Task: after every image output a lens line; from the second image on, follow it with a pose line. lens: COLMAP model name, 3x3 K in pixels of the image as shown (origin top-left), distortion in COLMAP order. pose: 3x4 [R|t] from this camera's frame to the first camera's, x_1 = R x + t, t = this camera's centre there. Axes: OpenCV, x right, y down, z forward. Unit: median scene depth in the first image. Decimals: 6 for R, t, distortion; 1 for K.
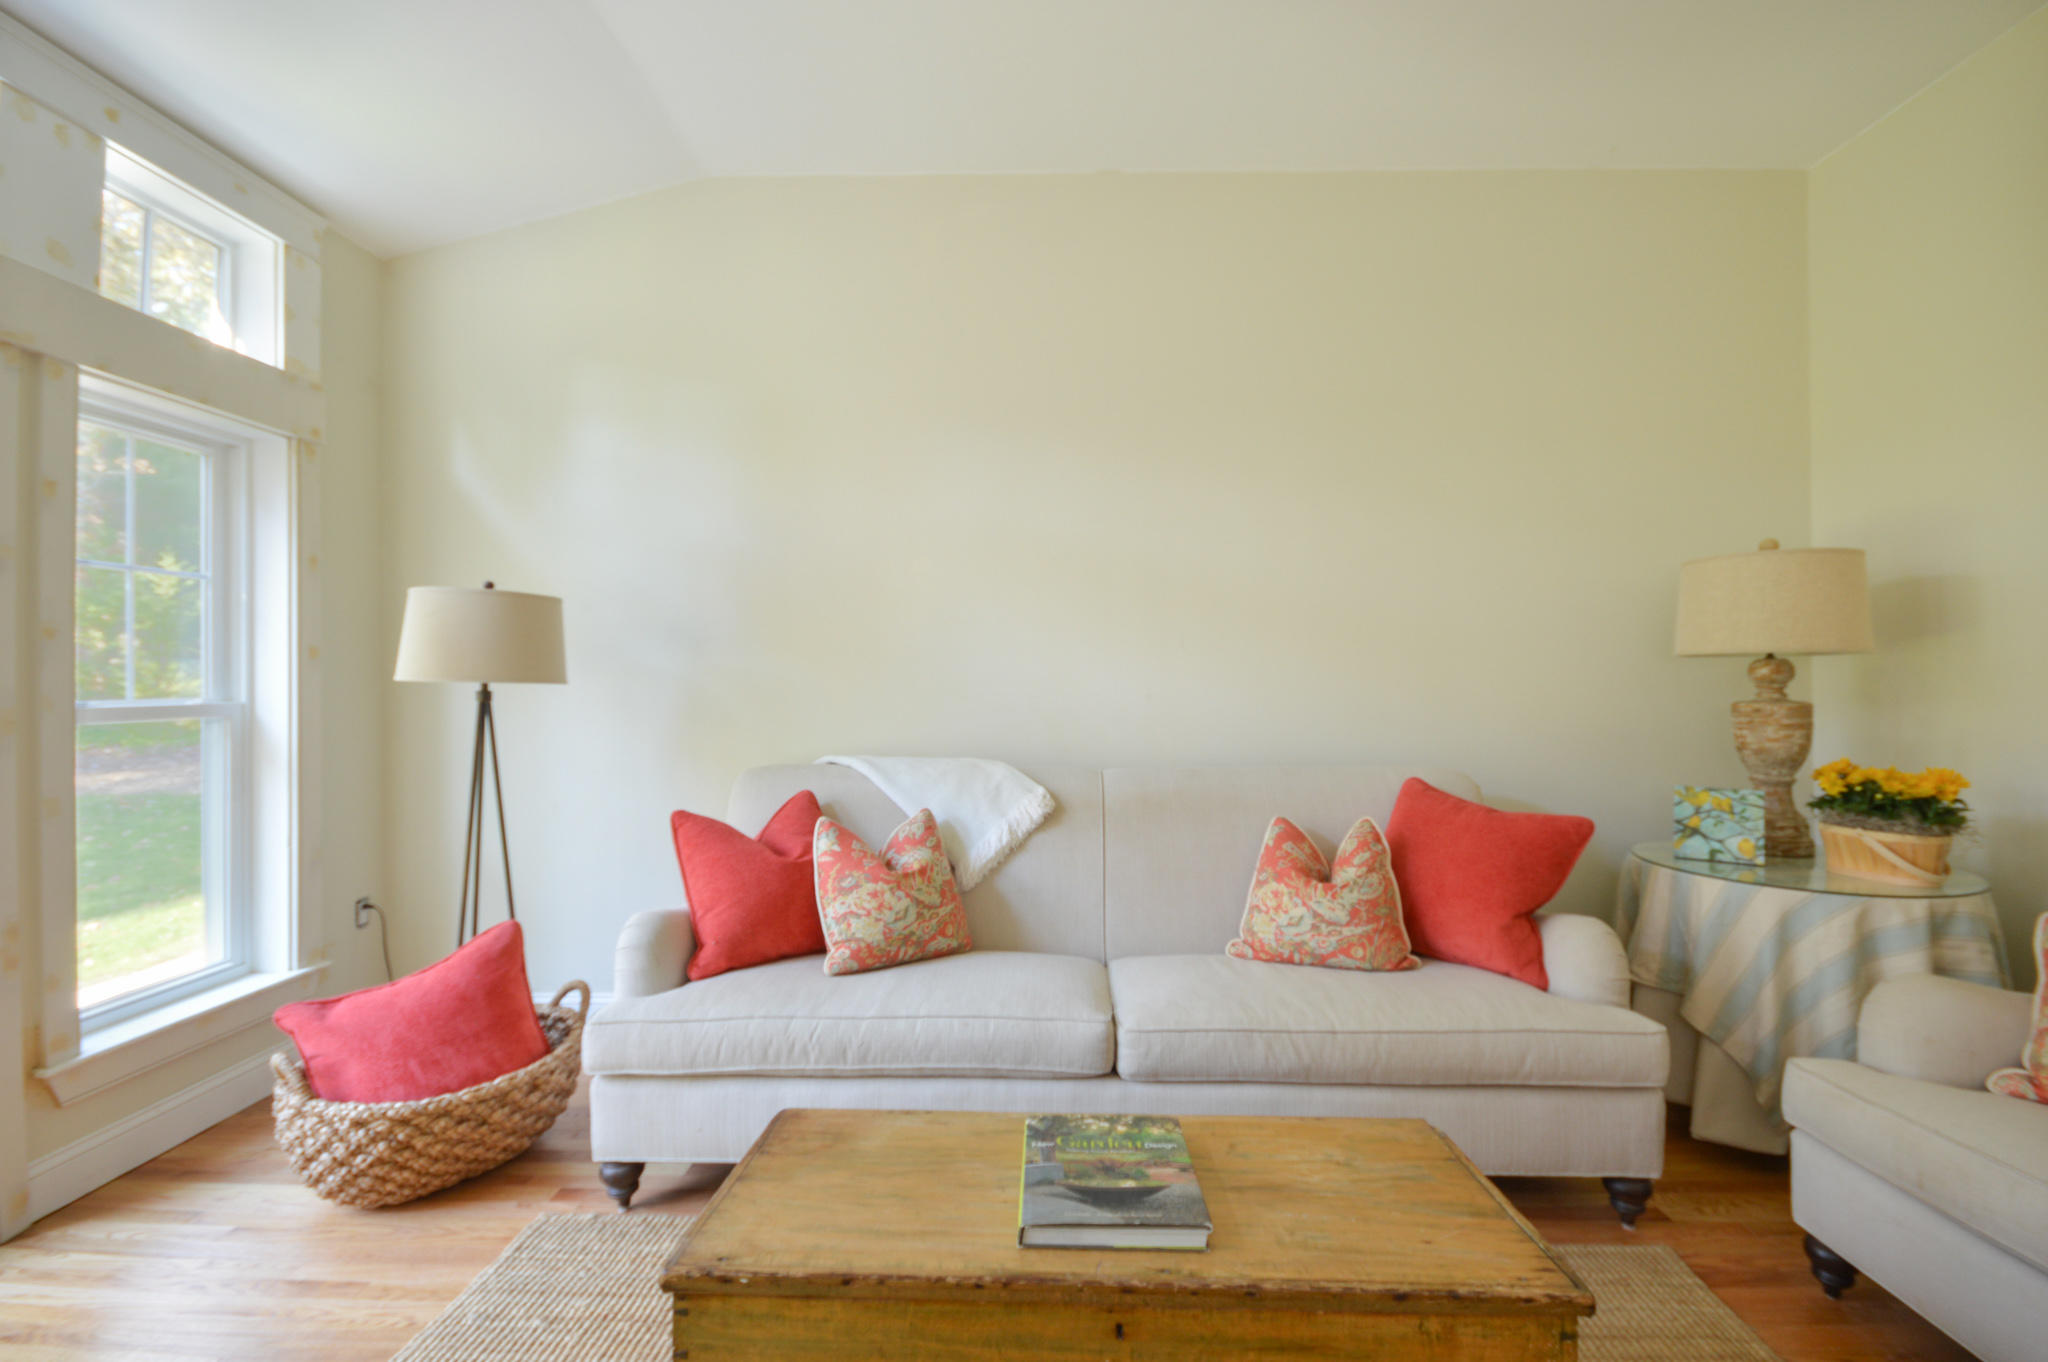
lens RADIAL K [[912.5, 0, 1031.3], [0, 912.5, 687.9], [0, 0, 1]] dist [-0.004672, -0.002740]
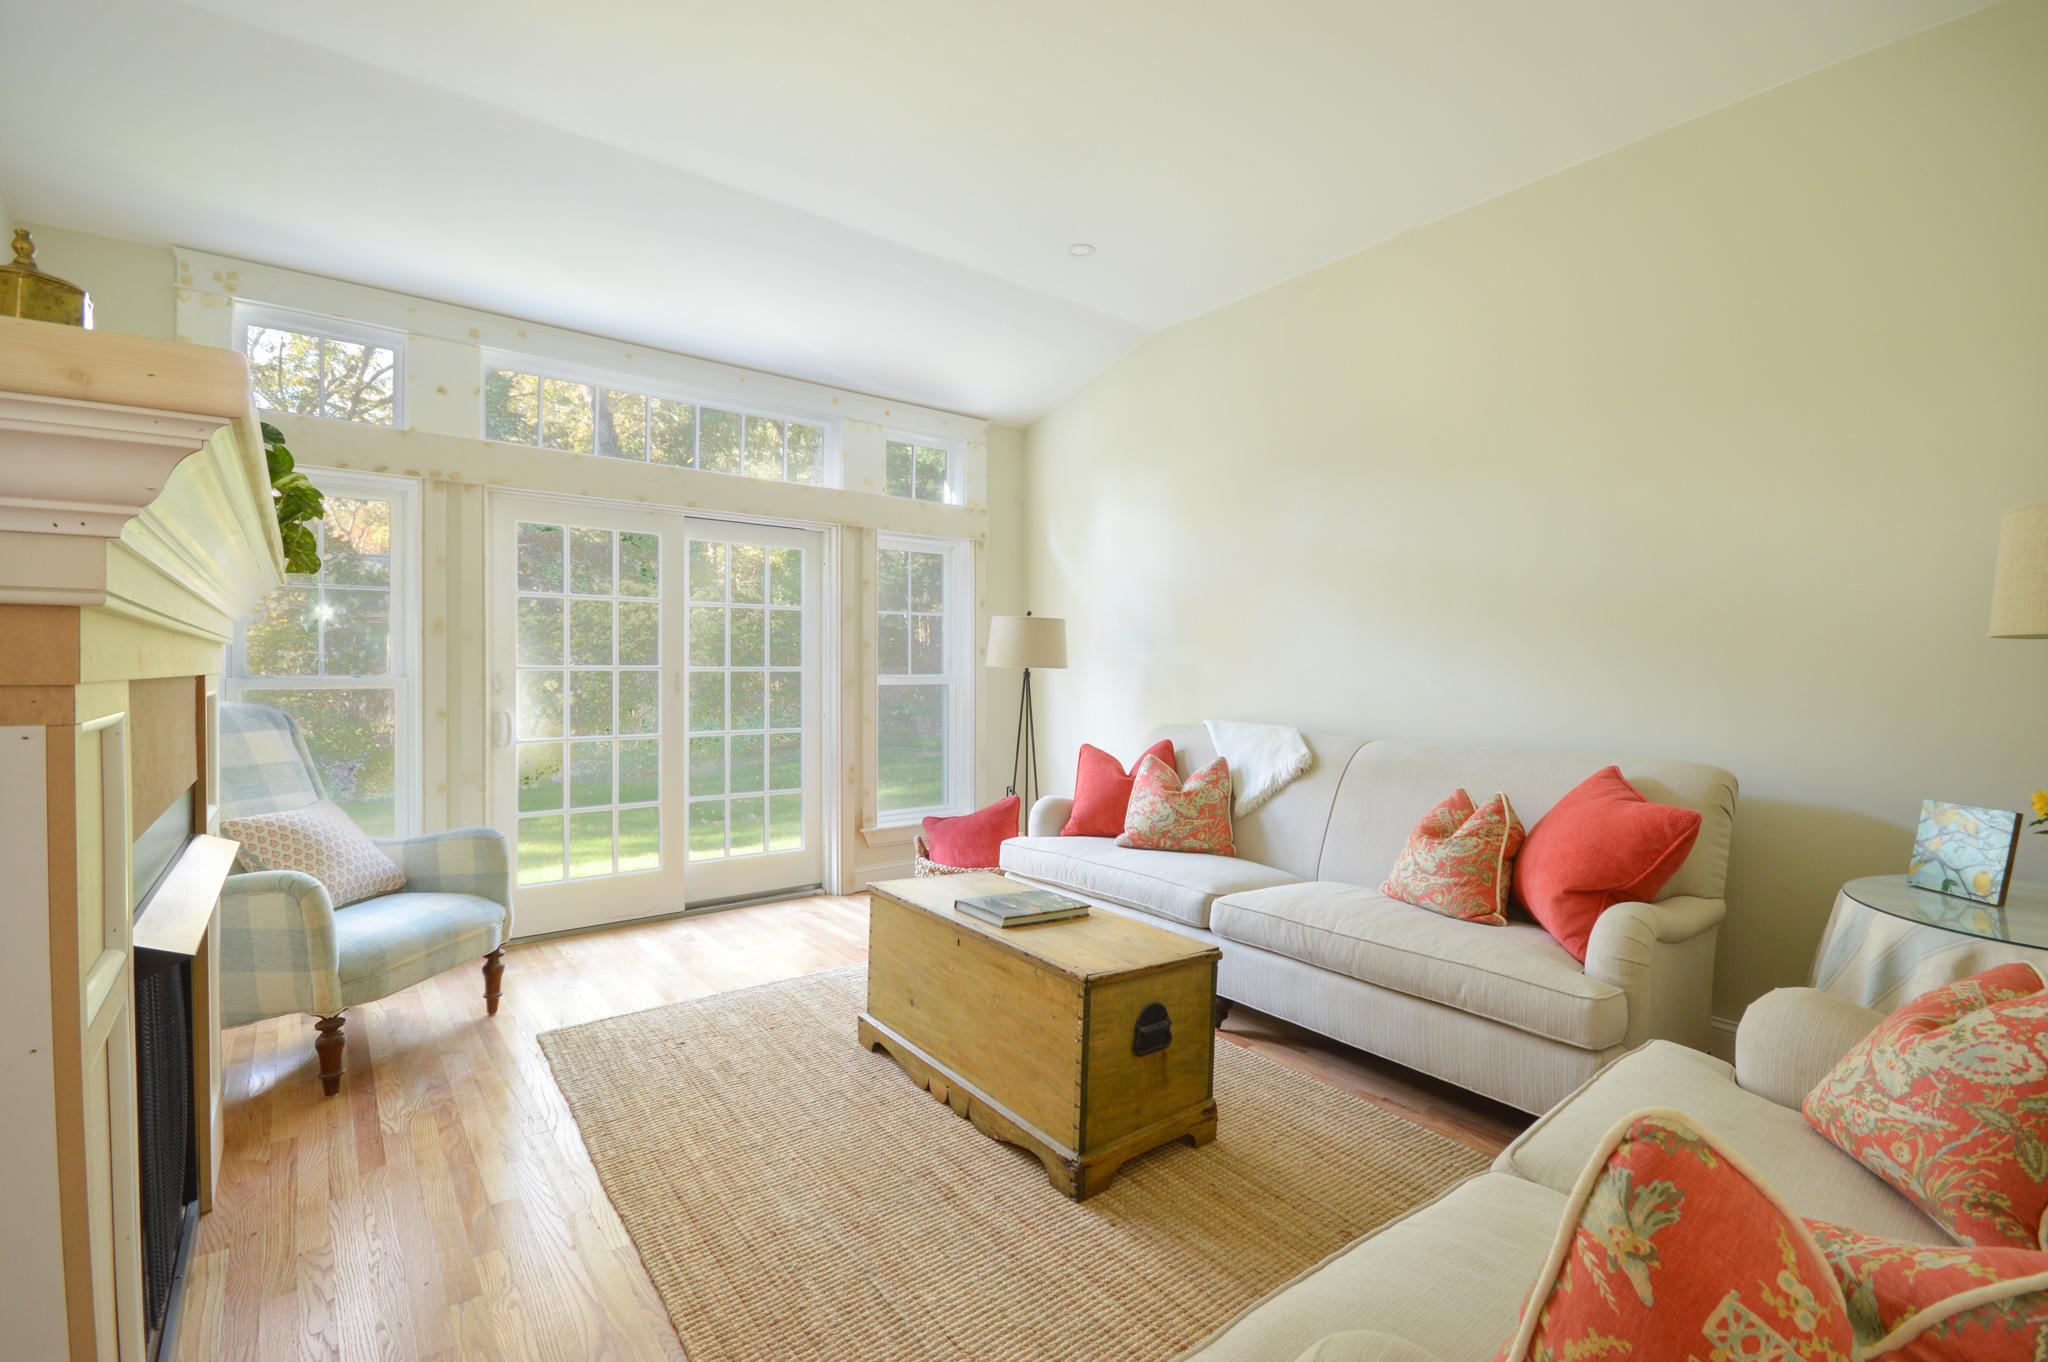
lens RADIAL K [[912.5, 0, 1015.4], [0, 912.5, 675.3], [0, 0, 1]] dist [-0.004672, -0.002740]
pose [[0.621454, 0.011585, -0.783365, 0.899821], [-0.009714, 0.999928, 0.007081, -0.002059], [0.783390, 0.003209, 0.621522, -0.158136]]
